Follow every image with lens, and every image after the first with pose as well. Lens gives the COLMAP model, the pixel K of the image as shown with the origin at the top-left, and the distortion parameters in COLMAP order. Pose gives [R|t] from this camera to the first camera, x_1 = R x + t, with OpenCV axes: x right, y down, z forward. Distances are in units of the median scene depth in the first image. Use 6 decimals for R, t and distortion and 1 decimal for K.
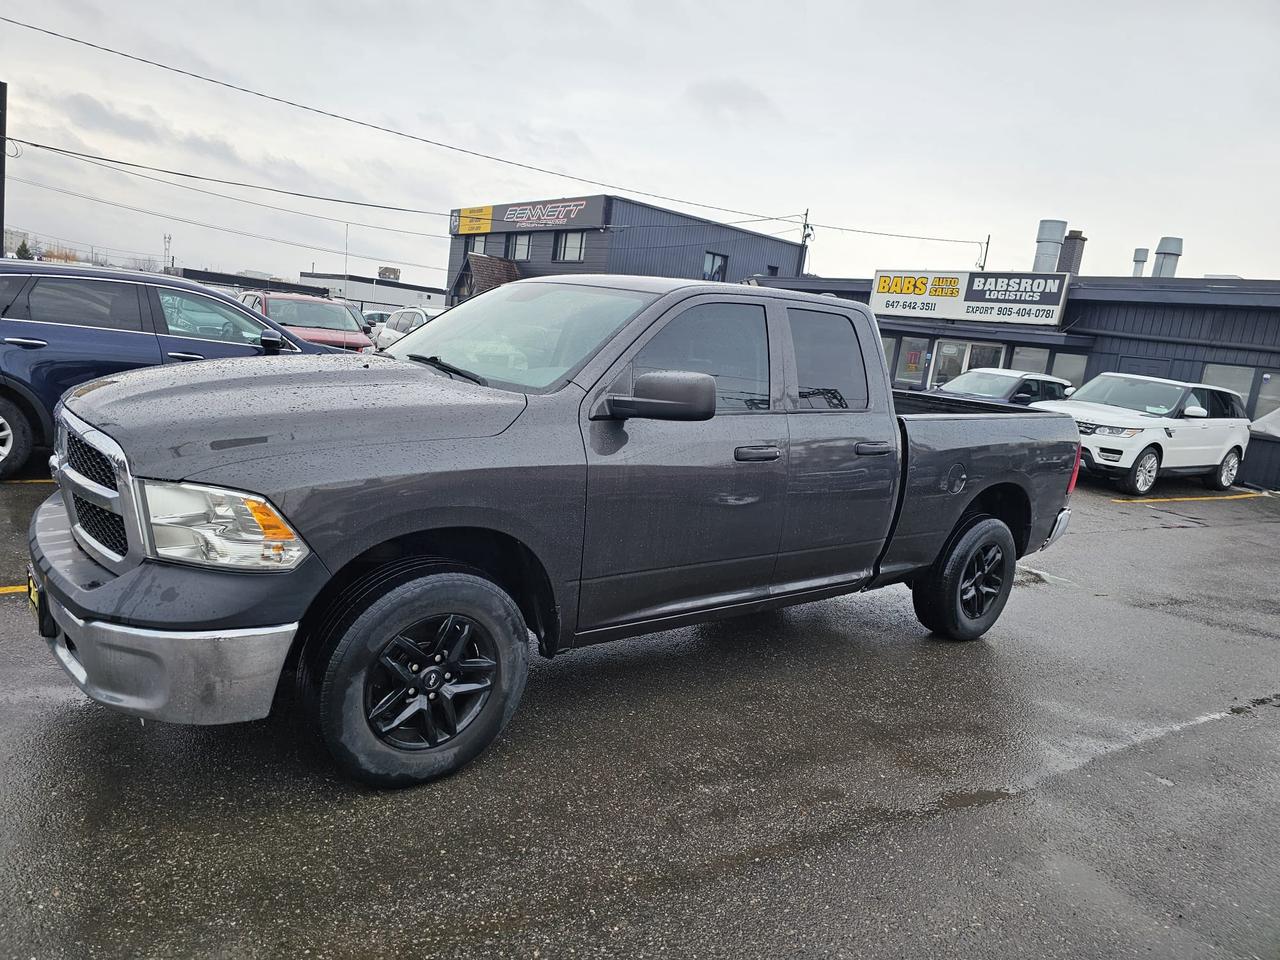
lens RADIAL K [[857.6, 0, 623.8], [0, 857.6, 467.3], [0, 0, 1]] dist [0.056249, -0.051029]
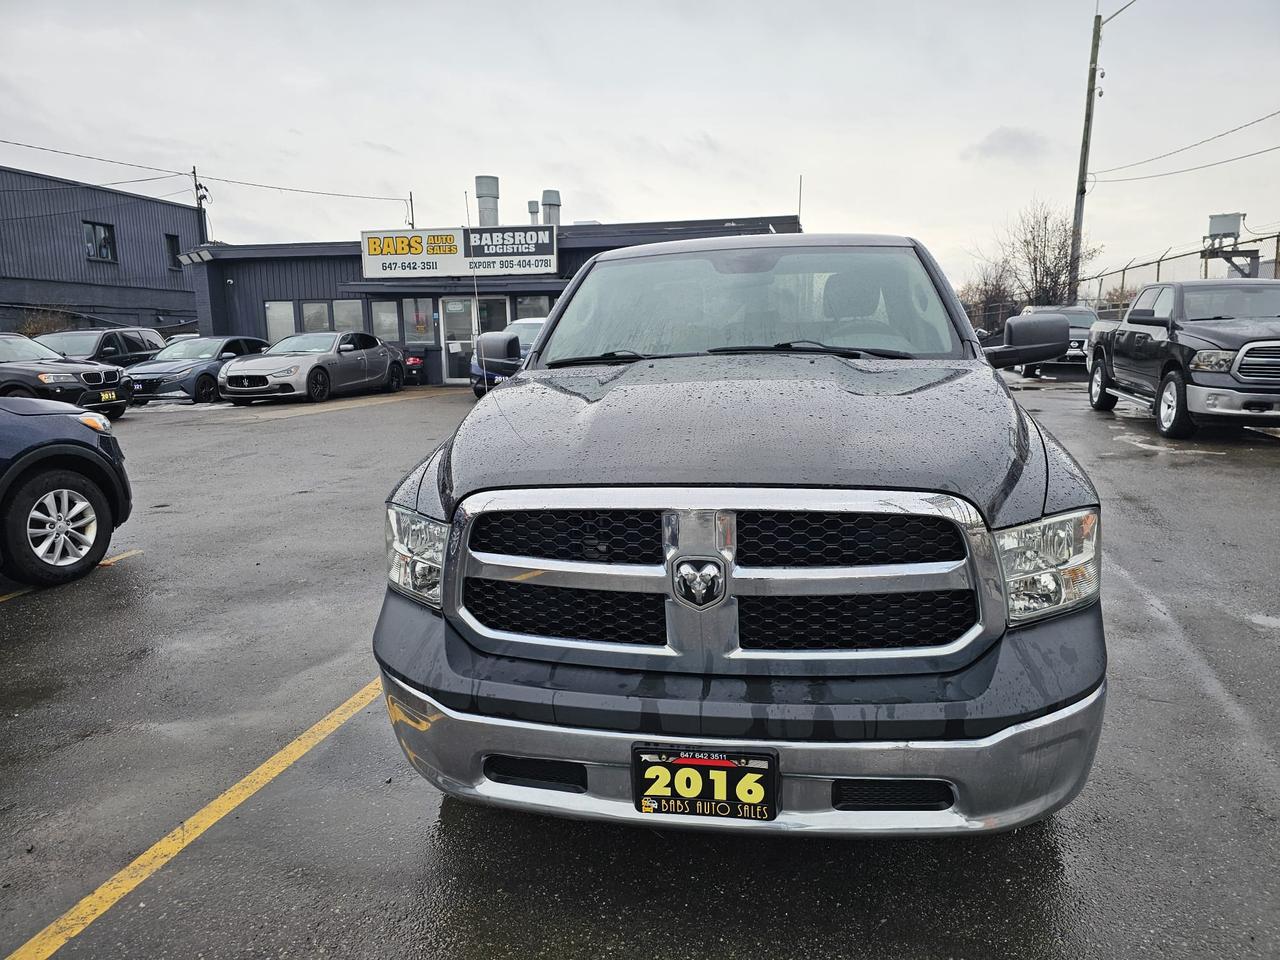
lens RADIAL K [[857.6, 0, 649.3], [0, 857.6, 493.0], [0, 0, 1]] dist [0.056249, -0.051029]
pose [[0.734892, -0.253419, 0.629057, -0.174855], [0.208453, 0.967064, 0.146064, -0.026940], [-0.645353, 0.023788, 0.763514, 0.086891]]
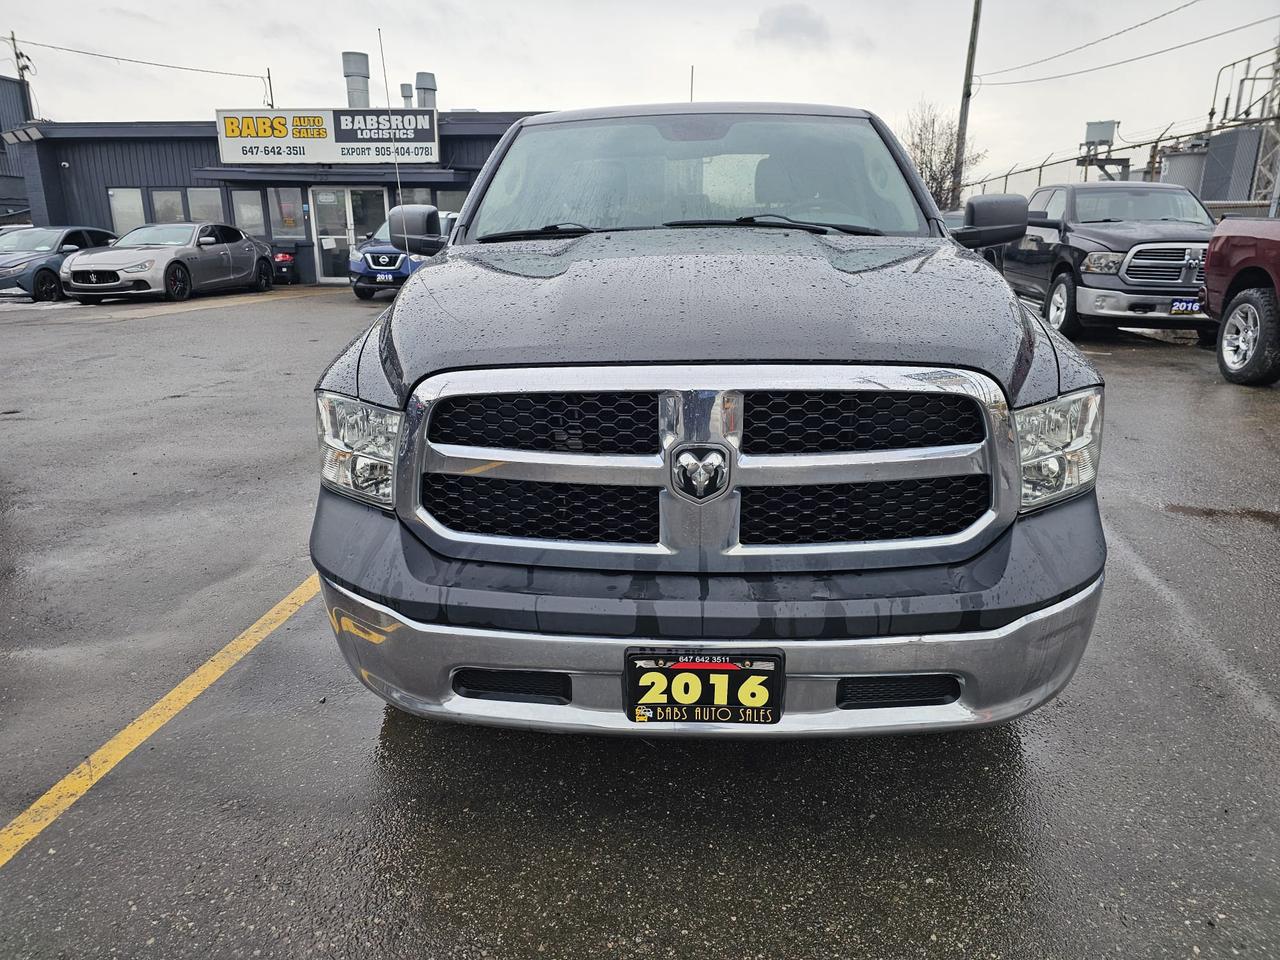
lens RADIAL K [[857.6, 0, 636.9], [0, 857.6, 493.3], [0, 0, 1]] dist [0.056249, -0.051029]
pose [[0.653618, -0.331899, 0.680167, -0.176254], [0.196857, 0.942334, 0.270655, -0.024319], [-0.730775, -0.043009, 0.681263, 0.104529]]
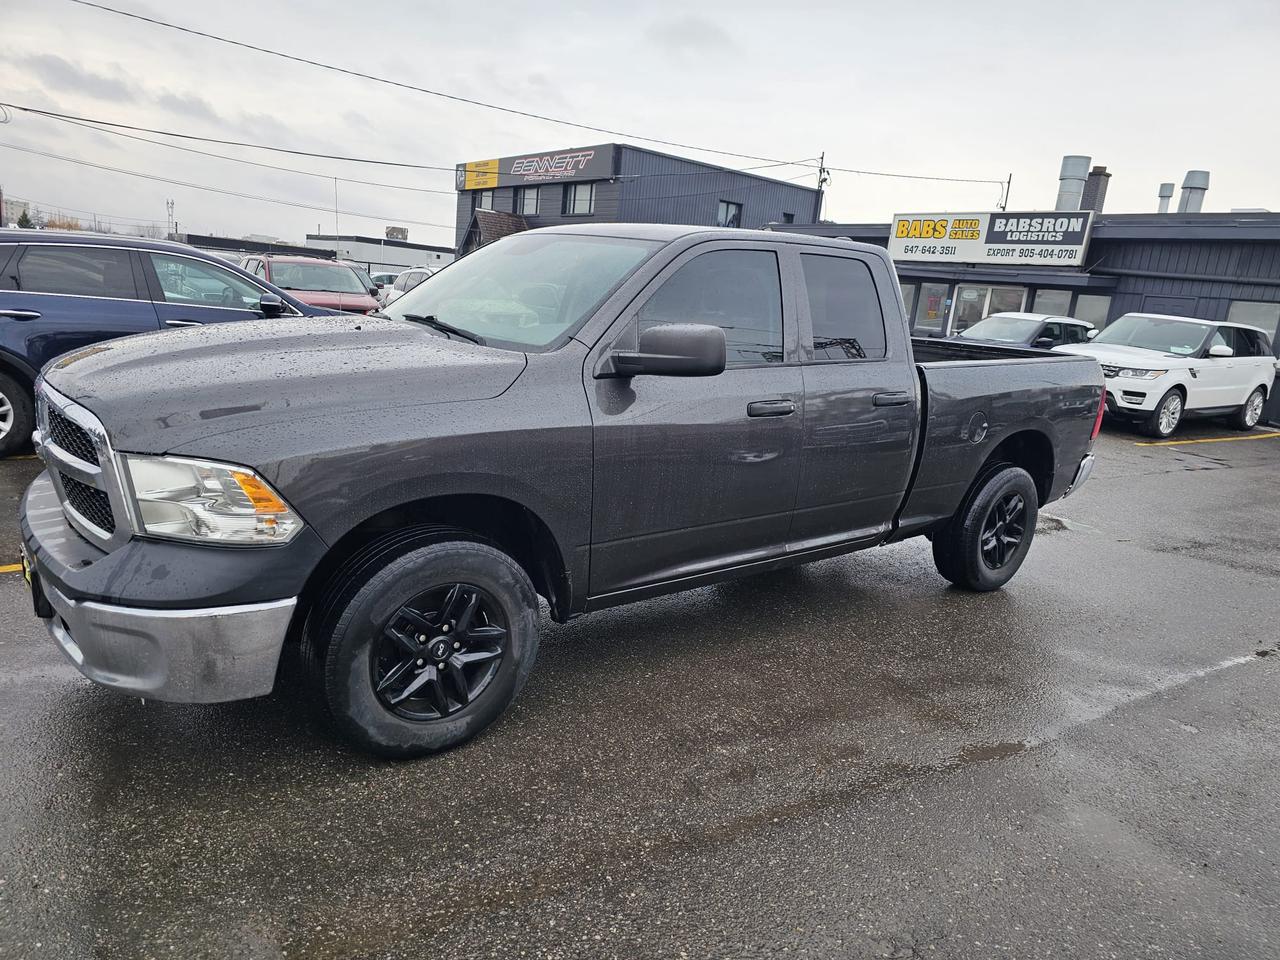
lens RADIAL K [[857.6, 0, 639.2], [0, 857.6, 486.7], [0, 0, 1]] dist [0.056249, -0.051029]
pose [[0.999579, -0.028450, -0.005638, 0.002220], [0.028780, 0.997025, 0.071510, -0.000253], [0.003587, -0.071642, 0.997424, 0.006449]]
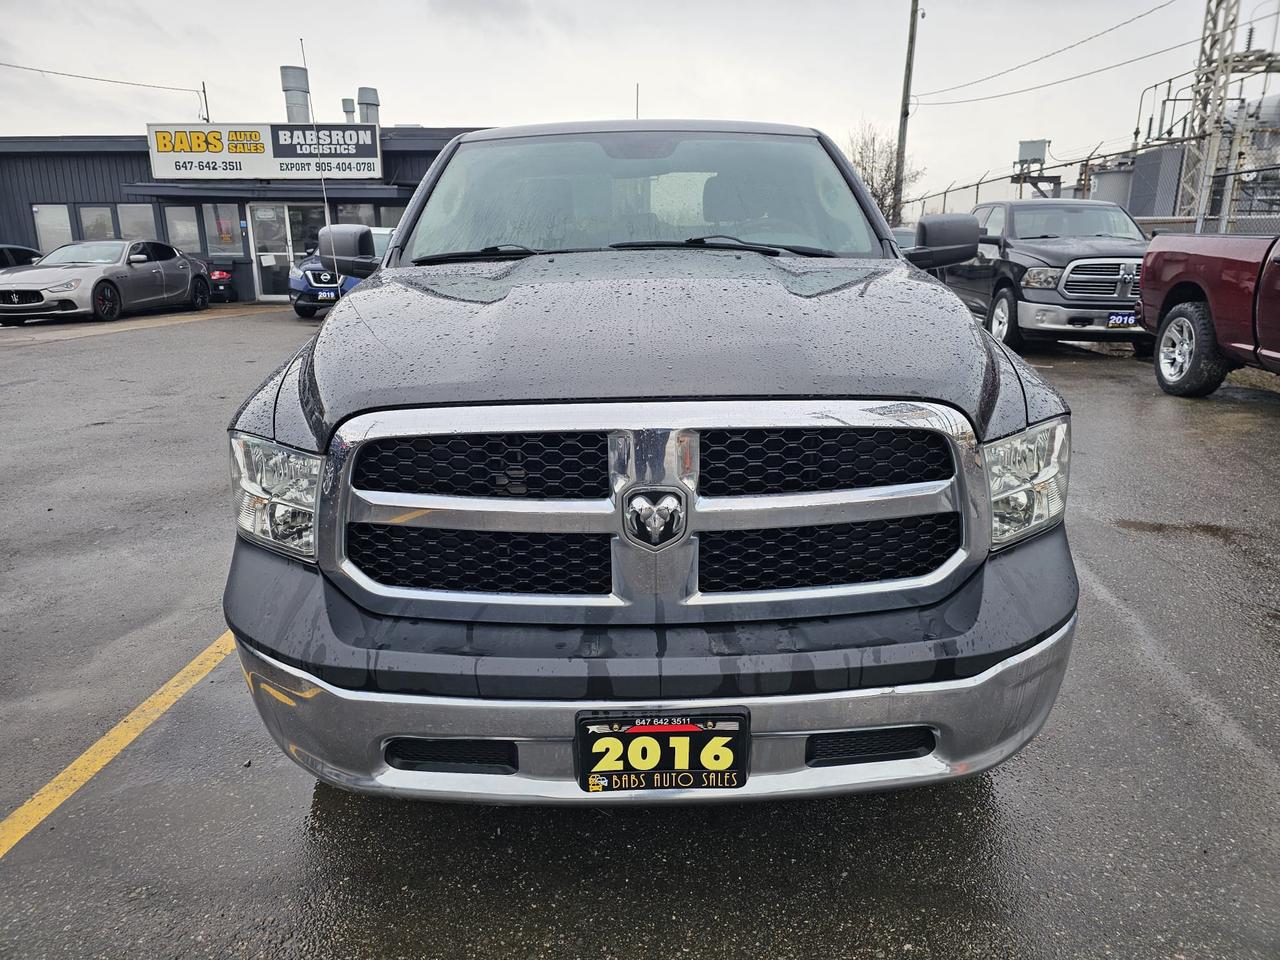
lens RADIAL K [[857.6, 0, 642.7], [0, 857.6, 490.7], [0, 0, 1]] dist [0.056249, -0.051029]
pose [[0.604789, -0.331551, 0.724088, -0.169292], [0.200199, 0.943316, 0.264717, -0.025355], [-0.770811, -0.015136, 0.636884, 0.109580]]
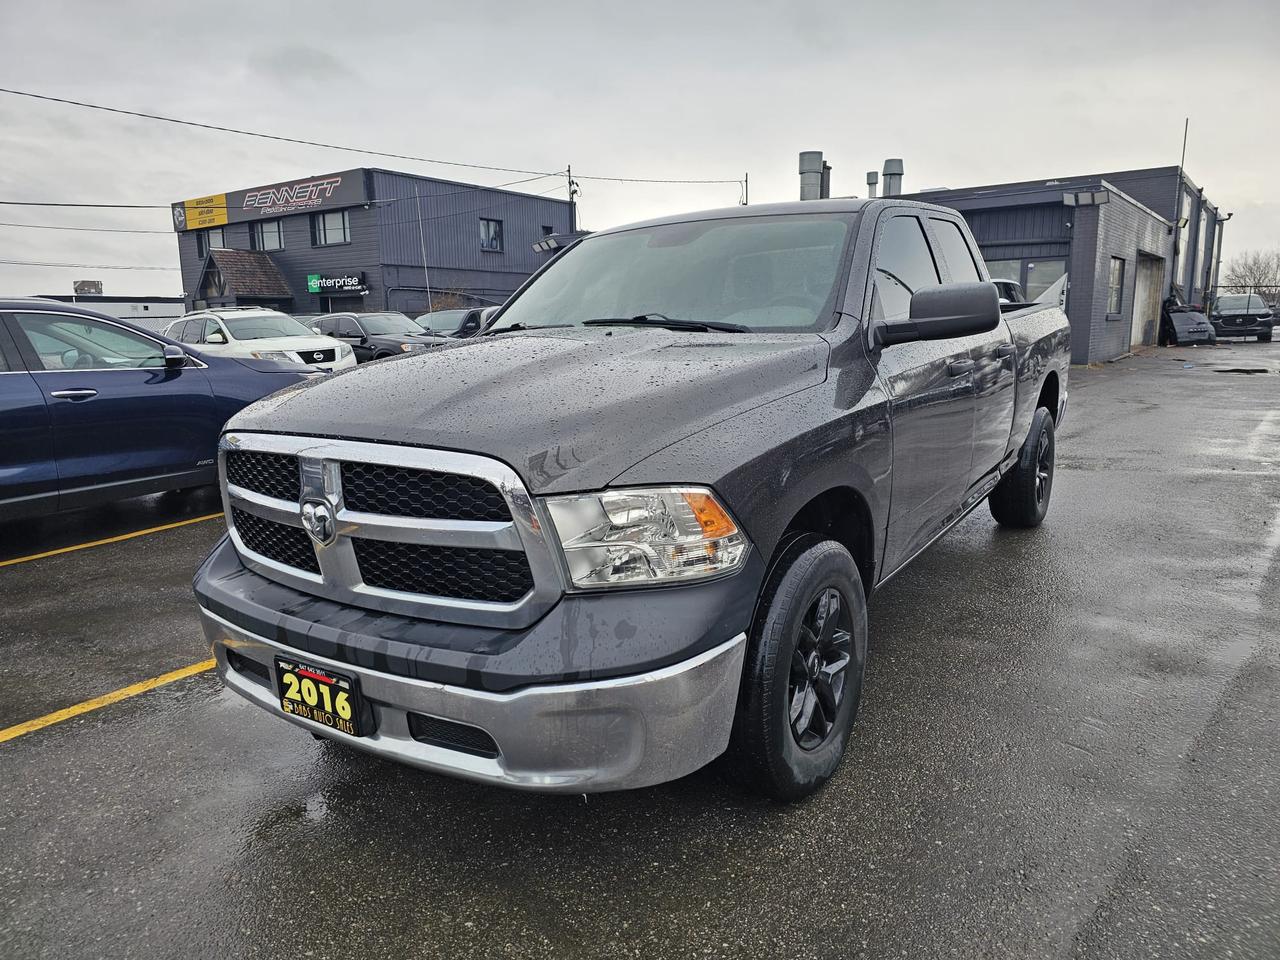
lens RADIAL K [[857.6, 0, 639.1], [0, 857.6, 467.9], [0, 0, 1]] dist [0.056249, -0.051029]
pose [[0.943850, -0.191141, 0.269468, -0.095183], [0.181072, 0.981515, 0.061985, -0.006219], [-0.276334, -0.009711, 0.961013, 0.033423]]
